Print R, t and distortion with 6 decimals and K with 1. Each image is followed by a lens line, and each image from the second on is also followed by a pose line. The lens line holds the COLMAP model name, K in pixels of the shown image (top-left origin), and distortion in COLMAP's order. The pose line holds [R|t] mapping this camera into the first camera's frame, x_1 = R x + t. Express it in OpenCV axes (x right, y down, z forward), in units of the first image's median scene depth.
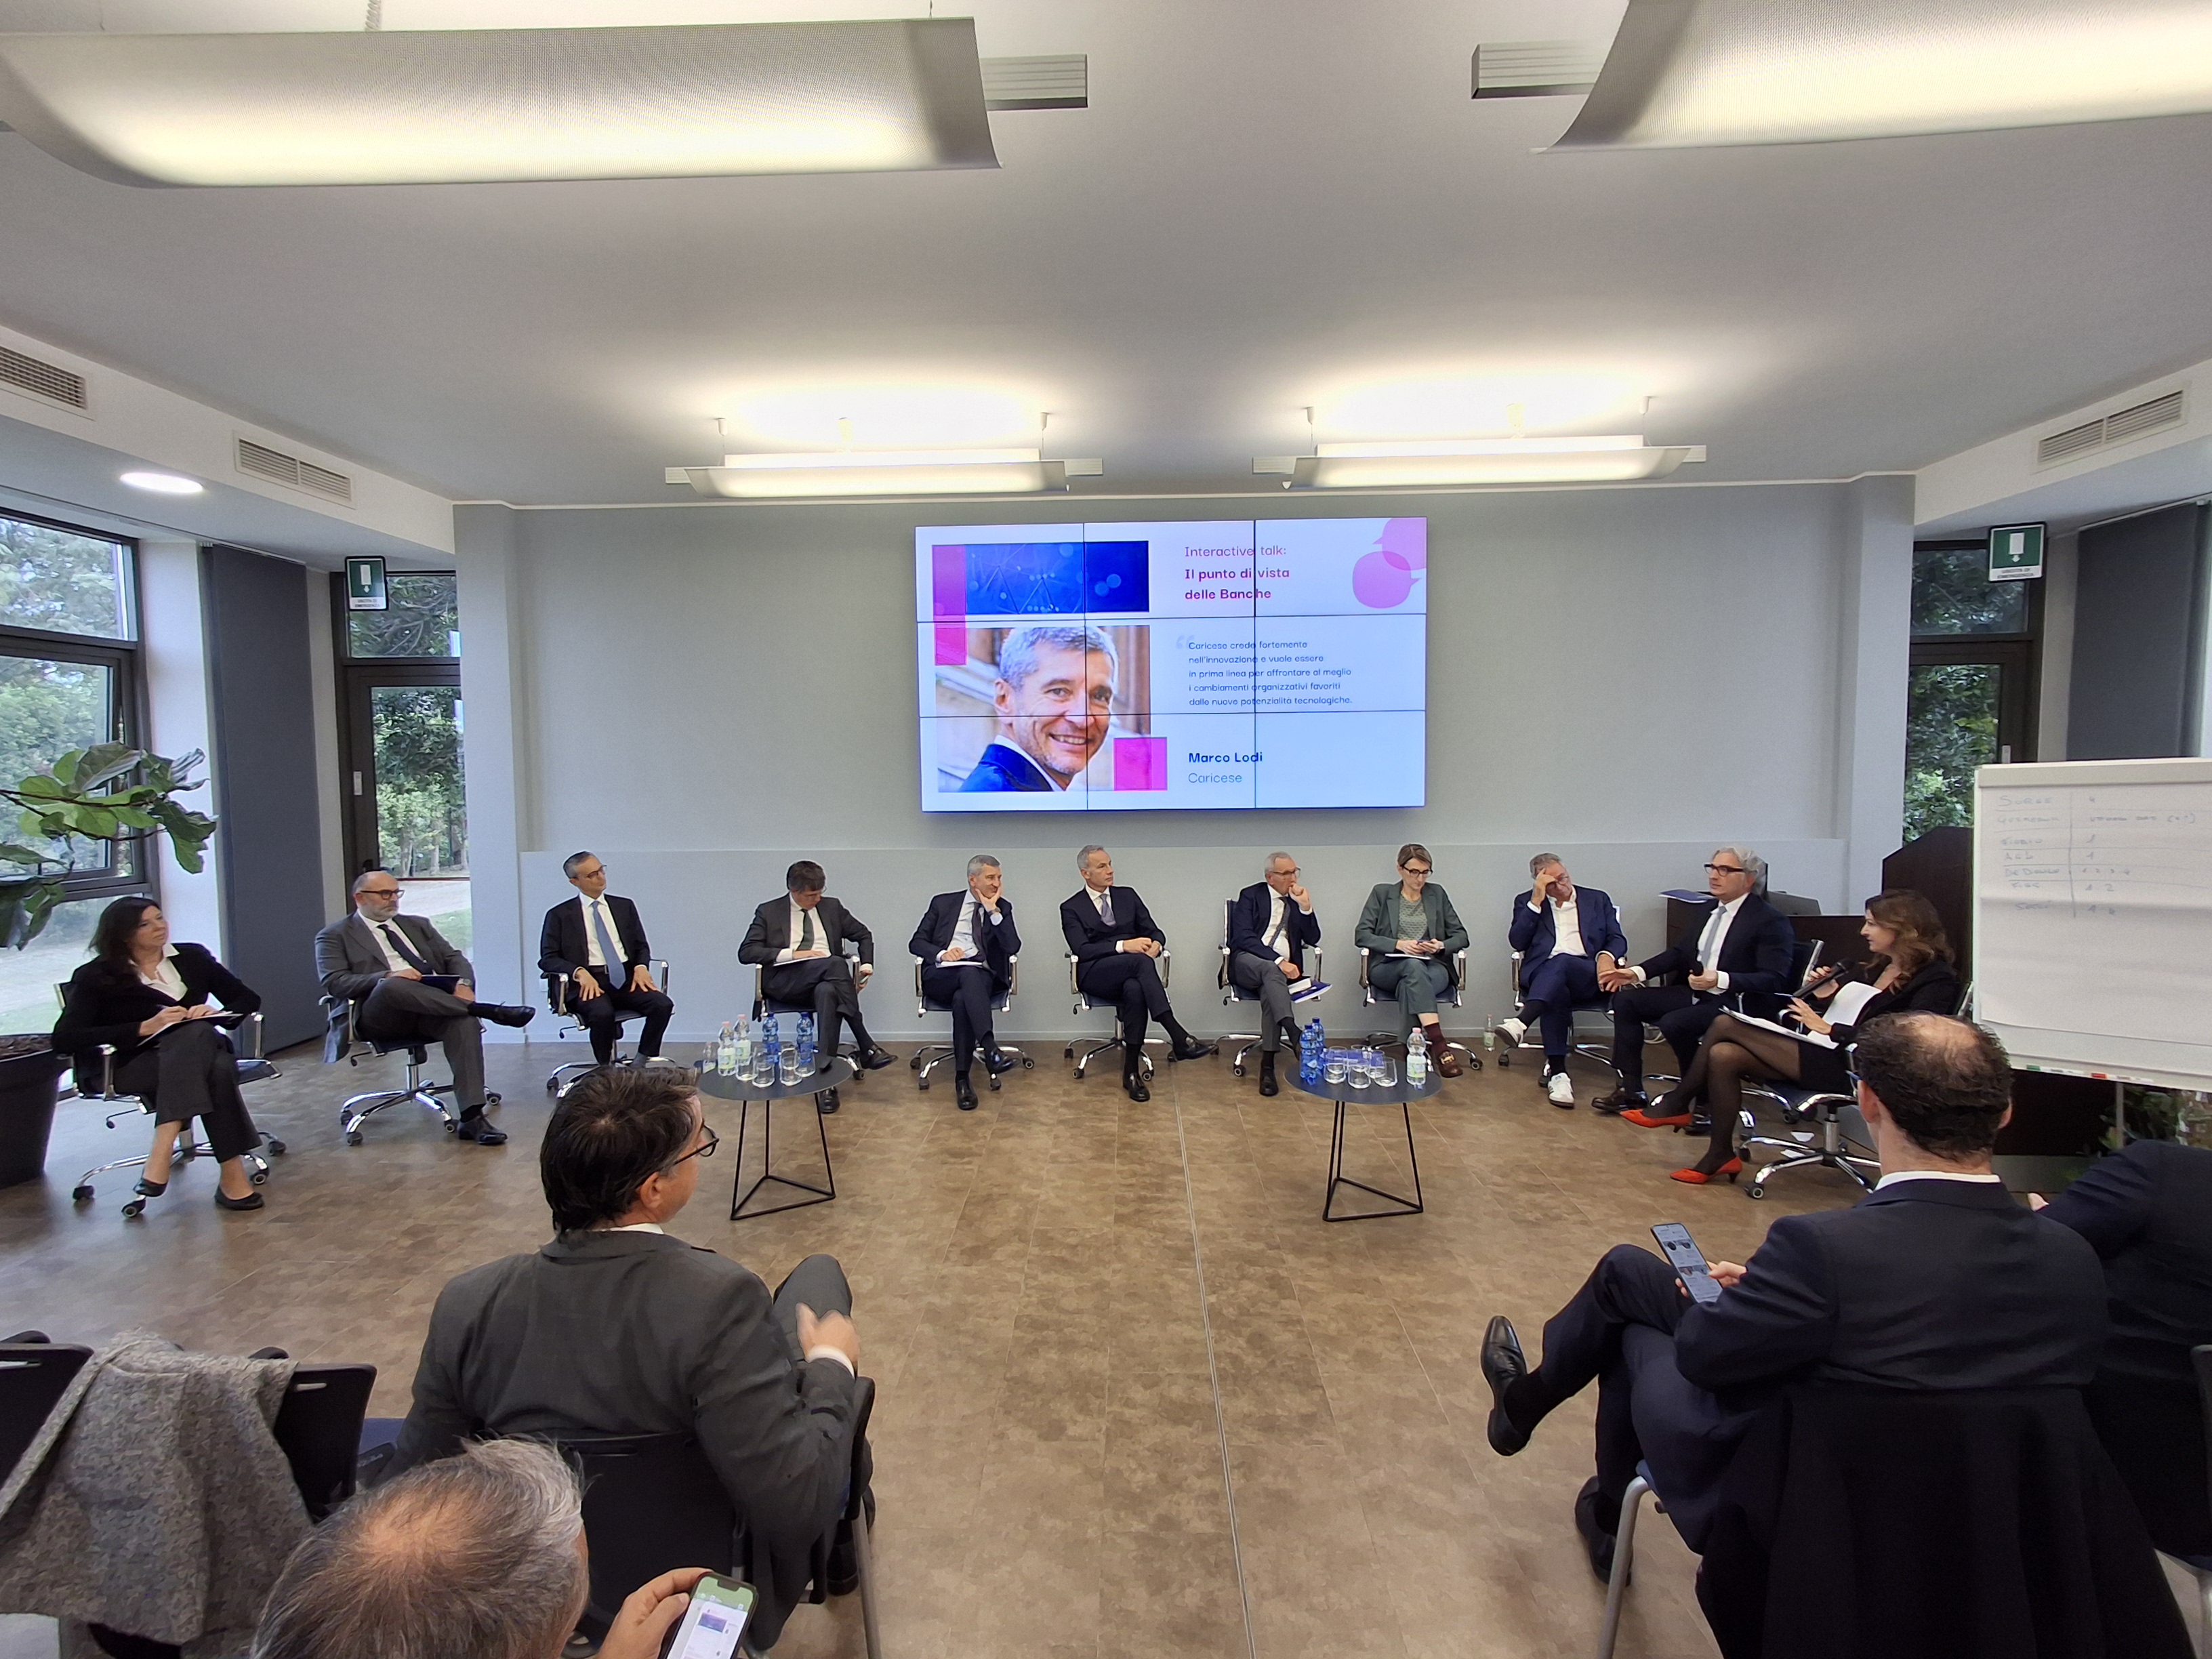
lens RADIAL K [[1030.6, 0, 1097.8], [0, 1030.6, 806.9], [0, 0, 1]] dist [-0.006081, 0.001839]
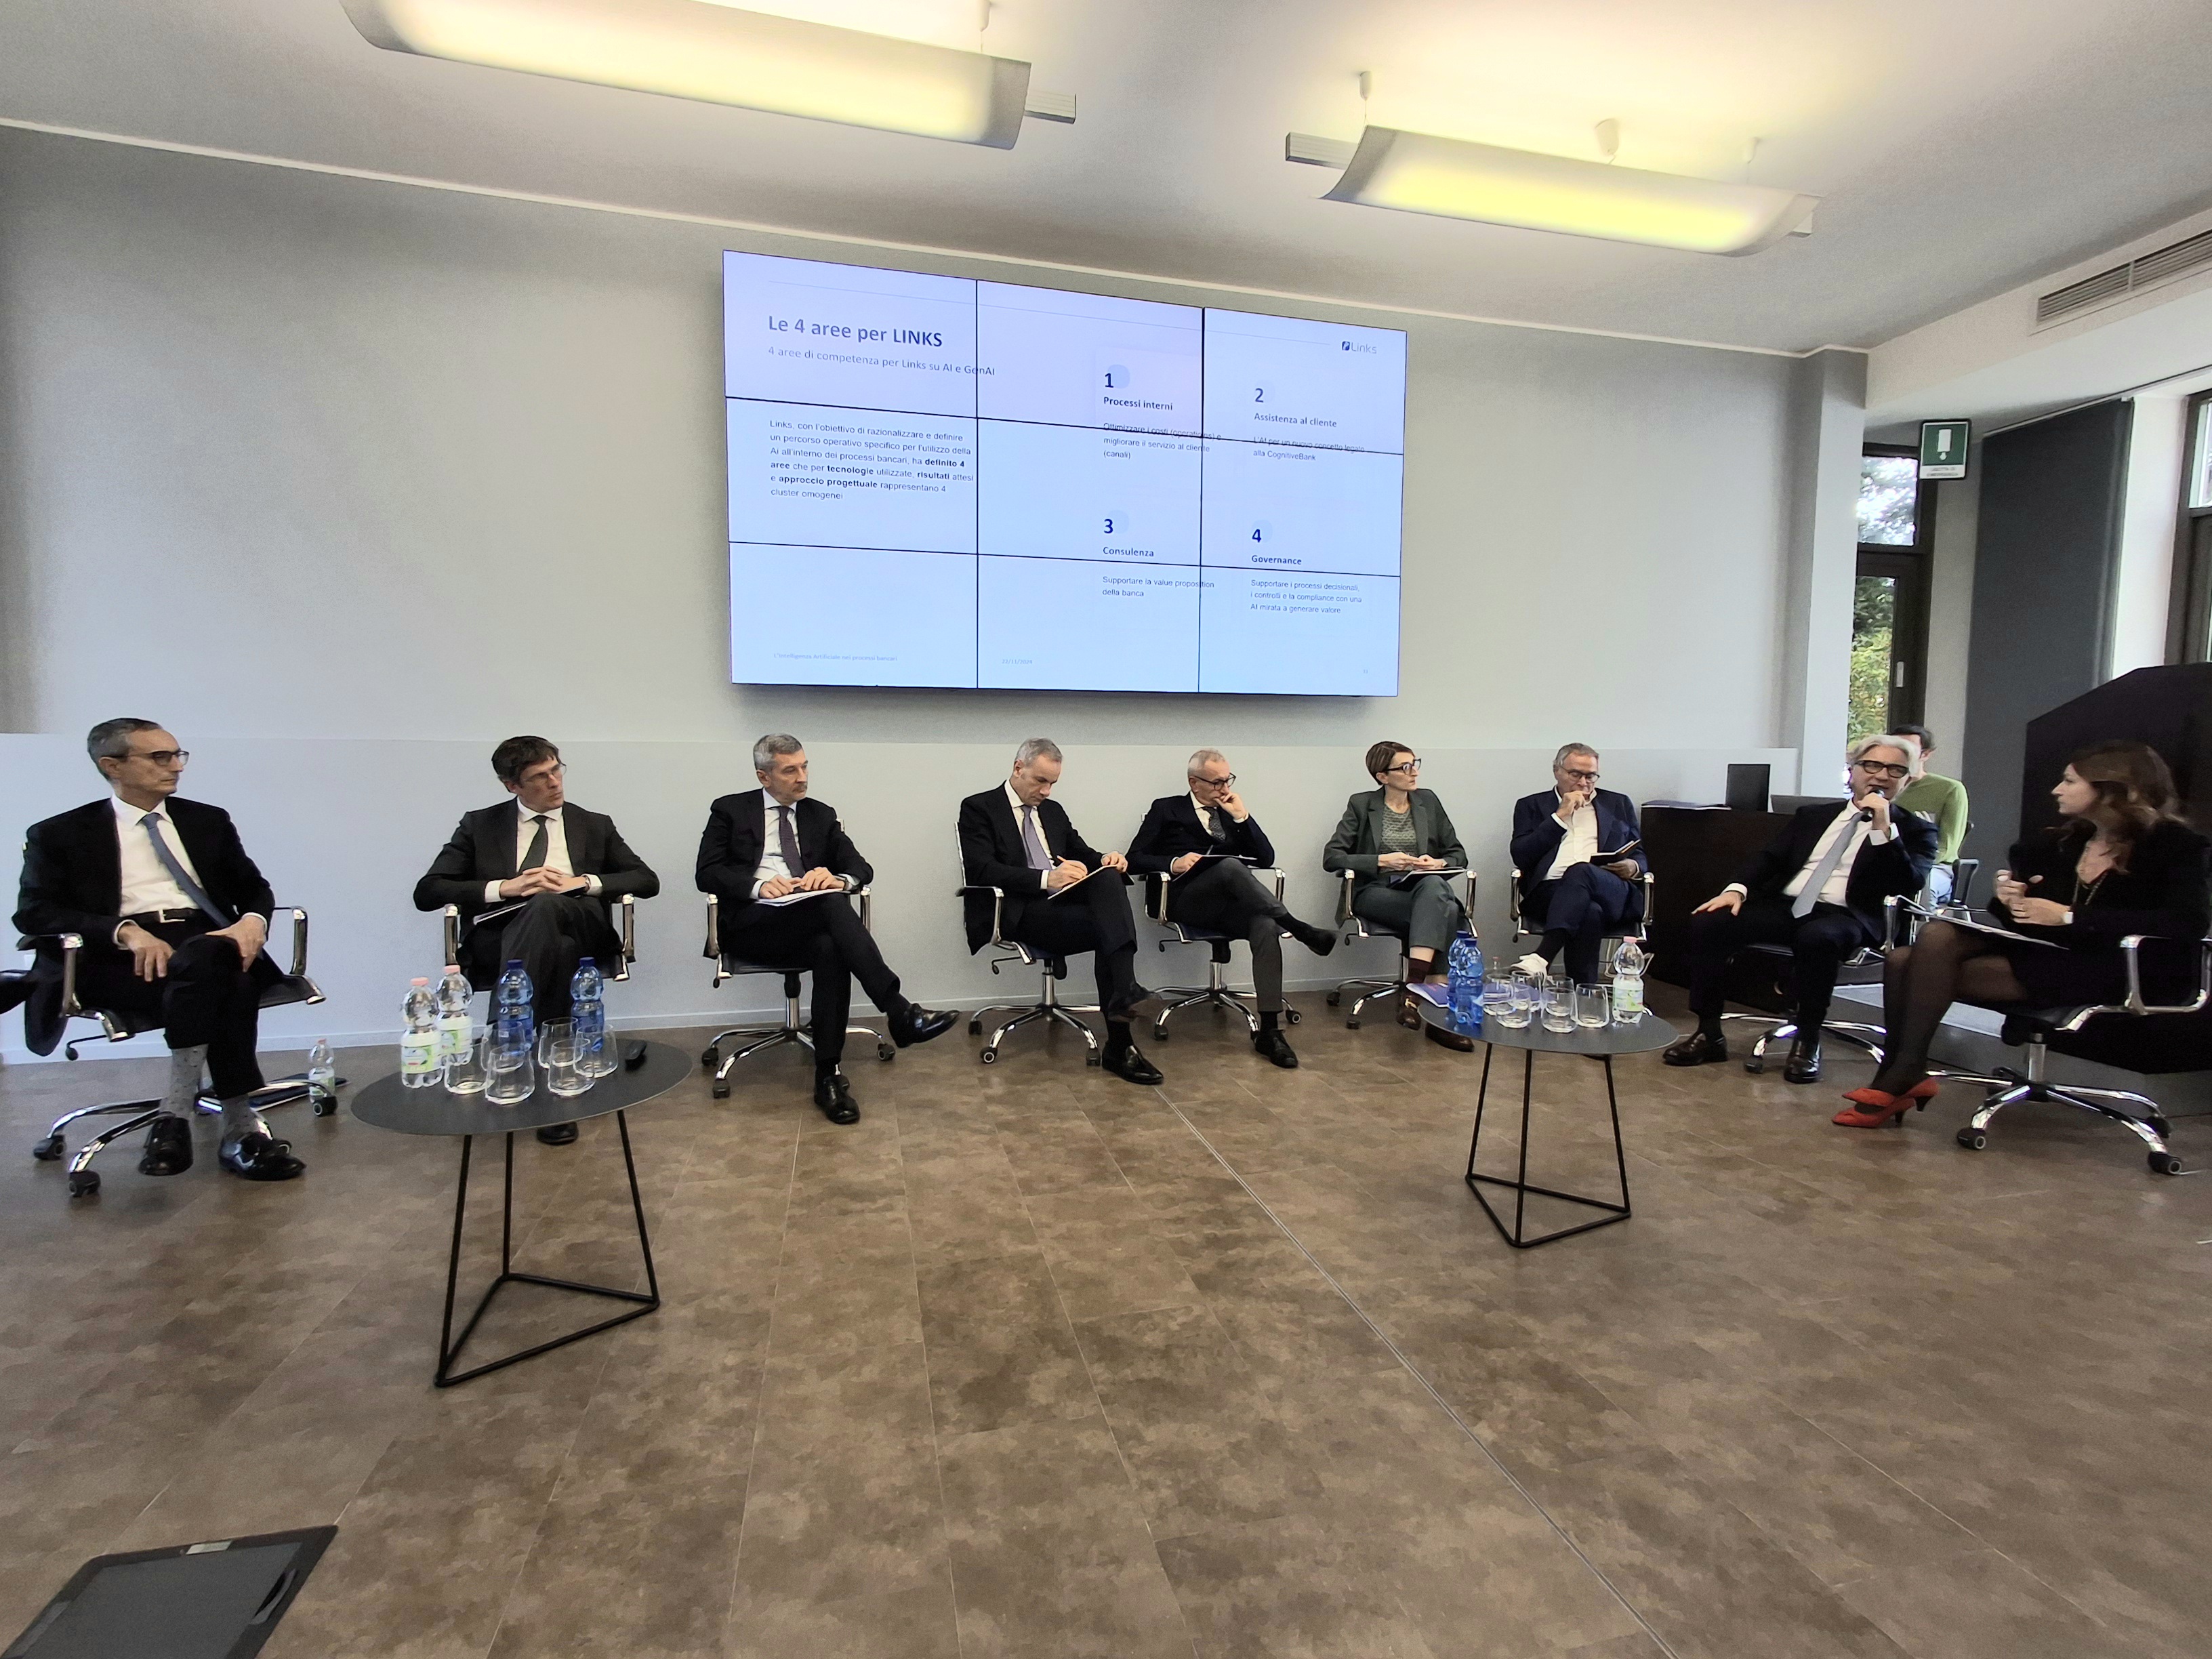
lens RADIAL K [[1030.6, 0, 1102.5], [0, 1030.6, 798.0], [0, 0, 1]] dist [-0.006081, 0.001839]
pose [[0.964364, 0.001638, 0.264575, -0.174421], [-0.000794, 0.999994, -0.003295, 0.122166], [-0.264579, 0.002968, 0.964359, 0.431057]]
